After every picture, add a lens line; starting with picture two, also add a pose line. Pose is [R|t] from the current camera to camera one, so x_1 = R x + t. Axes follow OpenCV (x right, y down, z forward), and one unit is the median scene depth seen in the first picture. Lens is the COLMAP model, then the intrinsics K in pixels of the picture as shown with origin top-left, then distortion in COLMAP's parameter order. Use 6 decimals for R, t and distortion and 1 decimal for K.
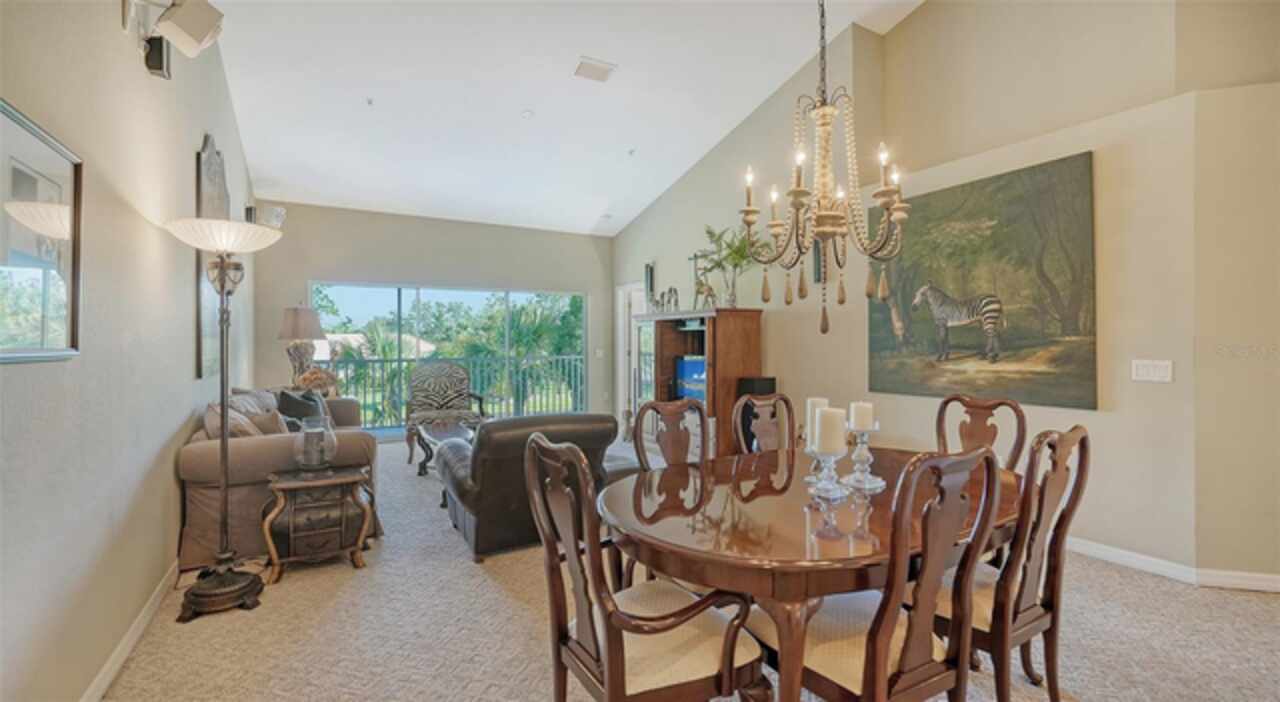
lens RADIAL K [[550.3, 0, 633.6], [0, 550.3, 350.6], [0, 0, 1]] dist [-0.027439, 0.000164]
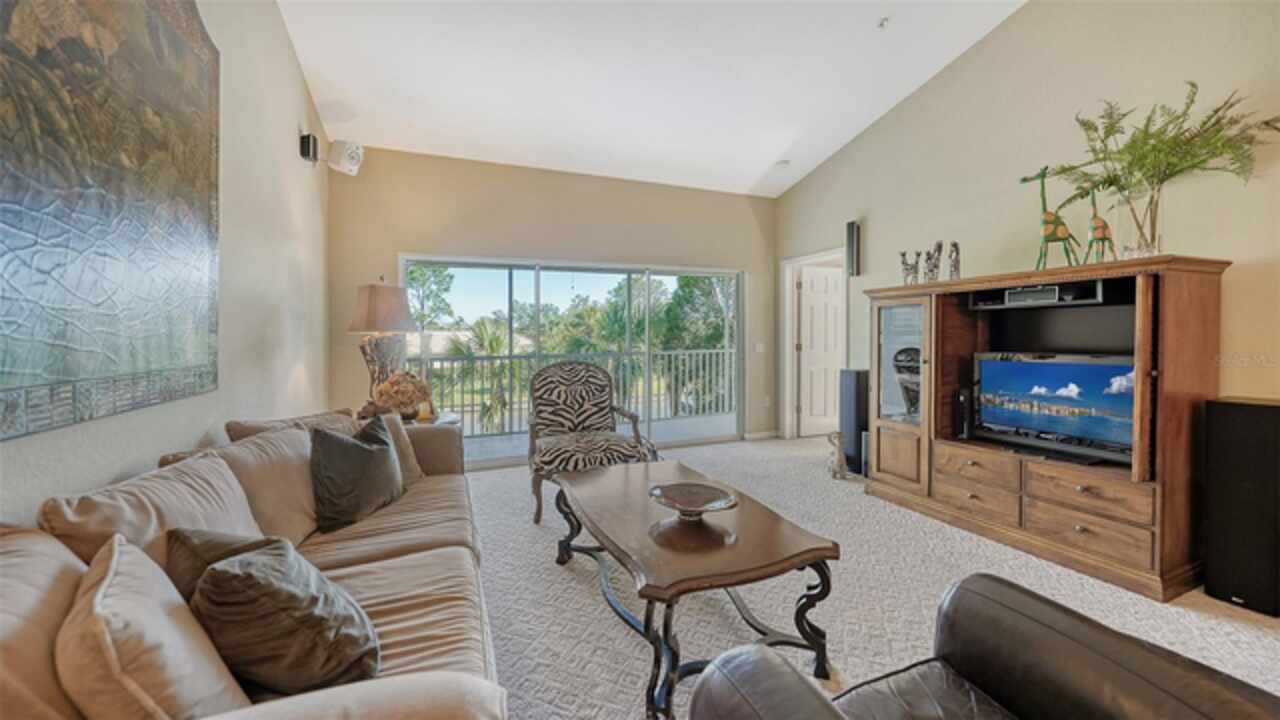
lens RADIAL K [[451.7, 0, 618.0], [0, 451.7, 340.8], [0, 0, 1]] dist [-0.013064, 0.000222]
pose [[0.988774, -0.009131, -0.149137, -0.335052], [0.008357, 0.999948, -0.005817, -0.004712], [0.149183, 0.004505, 0.988799, 0.699716]]
